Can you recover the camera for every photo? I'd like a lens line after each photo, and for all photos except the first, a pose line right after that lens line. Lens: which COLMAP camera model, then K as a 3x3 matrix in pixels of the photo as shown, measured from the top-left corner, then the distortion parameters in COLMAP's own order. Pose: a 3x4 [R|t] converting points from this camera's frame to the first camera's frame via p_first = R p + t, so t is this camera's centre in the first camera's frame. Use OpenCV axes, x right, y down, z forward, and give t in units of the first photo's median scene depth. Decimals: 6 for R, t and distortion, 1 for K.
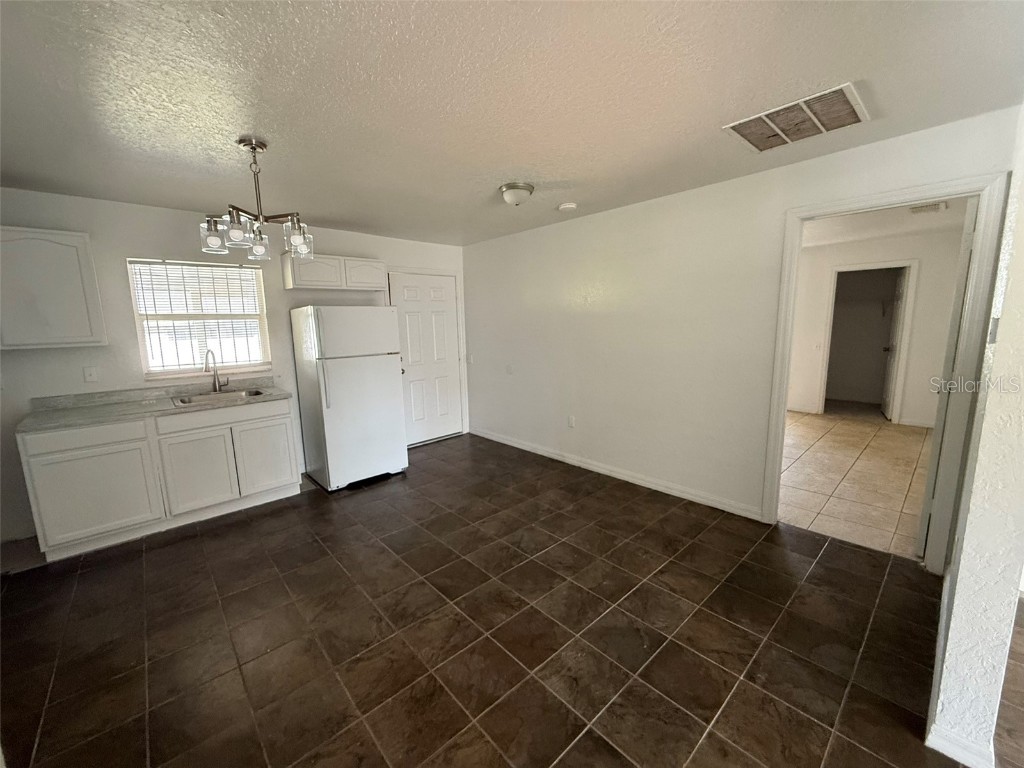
lens RADIAL K [[412.1, 0, 509.5], [0, 412.1, 383.9], [0, 0, 1]] dist [0.001160, -0.000052]
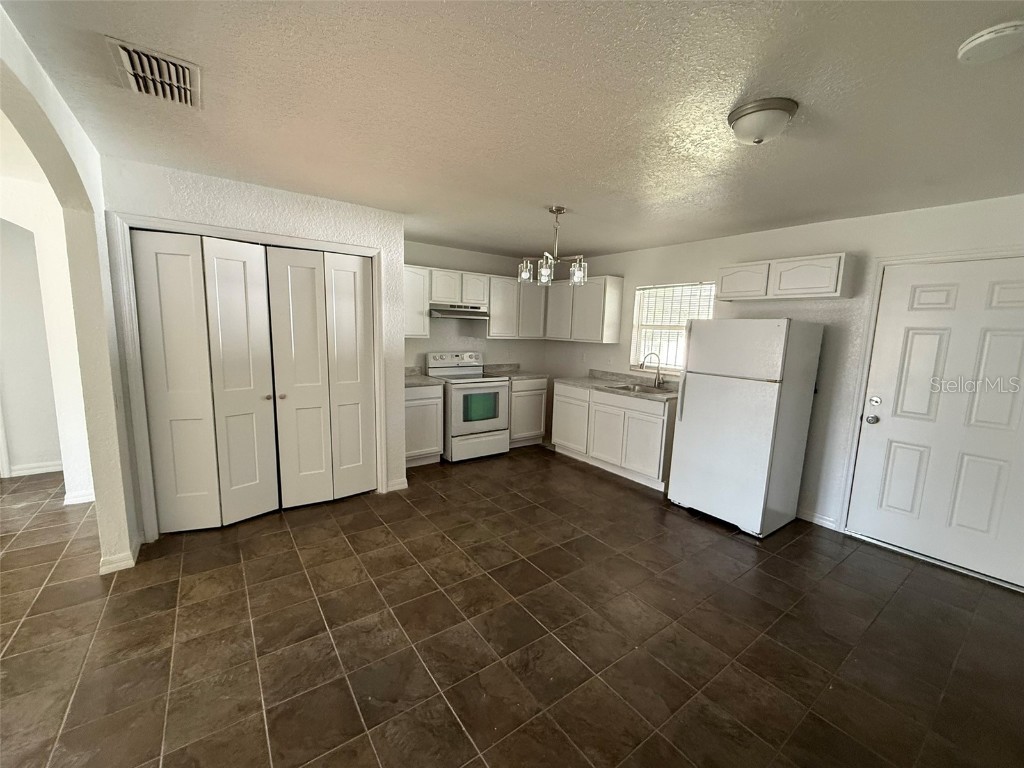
lens RADIAL K [[412.1, 0, 509.5], [0, 412.1, 383.9], [0, 0, 1]] dist [0.001160, -0.000052]
pose [[-0.110433, 0.154495, -0.981802, 0.774718], [-0.183425, 0.967708, 0.172908, -0.168402], [0.976811, 0.199182, -0.078528, 0.891640]]
